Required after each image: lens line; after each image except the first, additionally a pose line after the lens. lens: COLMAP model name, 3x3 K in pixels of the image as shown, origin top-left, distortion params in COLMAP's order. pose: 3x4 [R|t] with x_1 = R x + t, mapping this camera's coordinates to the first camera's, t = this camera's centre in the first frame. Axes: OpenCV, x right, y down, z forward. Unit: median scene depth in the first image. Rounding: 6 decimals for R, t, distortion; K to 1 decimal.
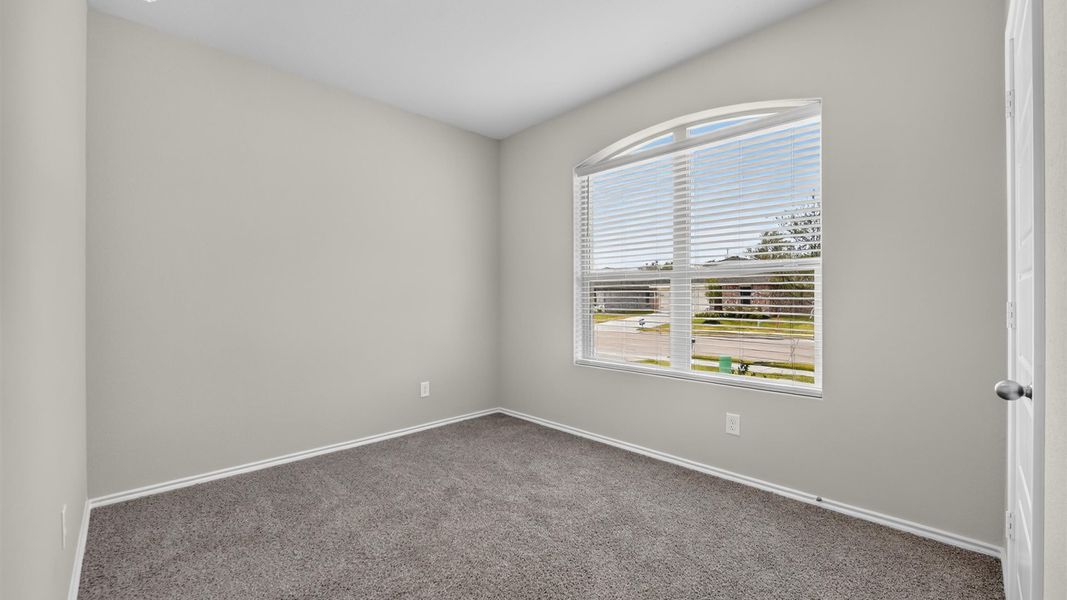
lens RADIAL K [[424.2, 0, 540.2], [0, 424.2, 299.8], [0, 0, 1]] dist [-0.010467, -0.000173]
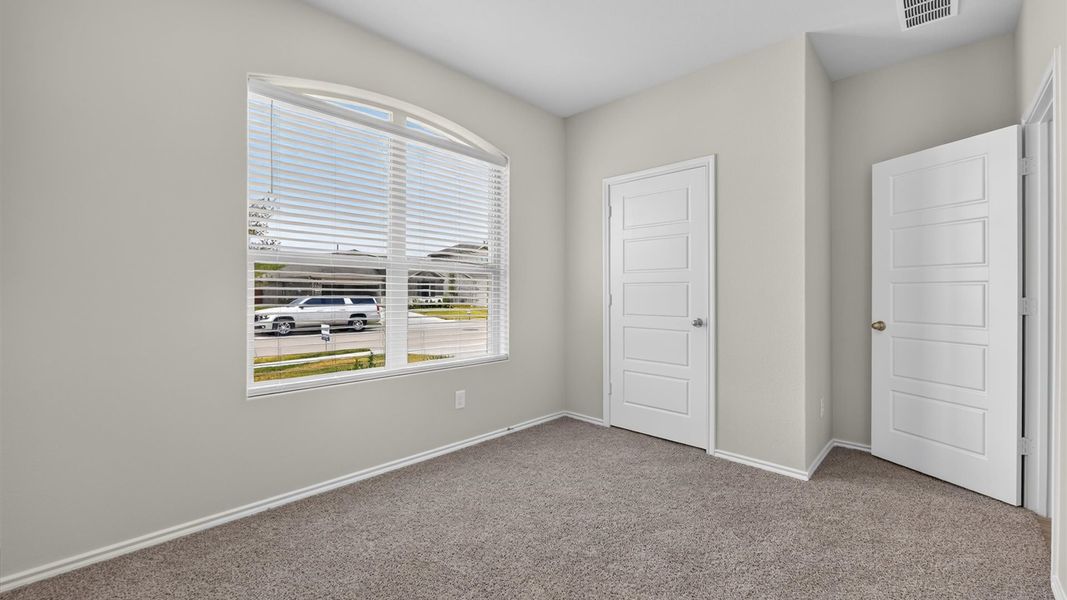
lens RADIAL K [[427.1, 0, 534.7], [0, 427.1, 288.0], [0, 0, 1]] dist [-0.018309, -0.000042]
pose [[-0.022267, 0.017836, 0.999593, -1.095559], [0.005545, 0.999828, -0.017716, 0.018245], [-0.999737, 0.005148, -0.022362, 1.253426]]
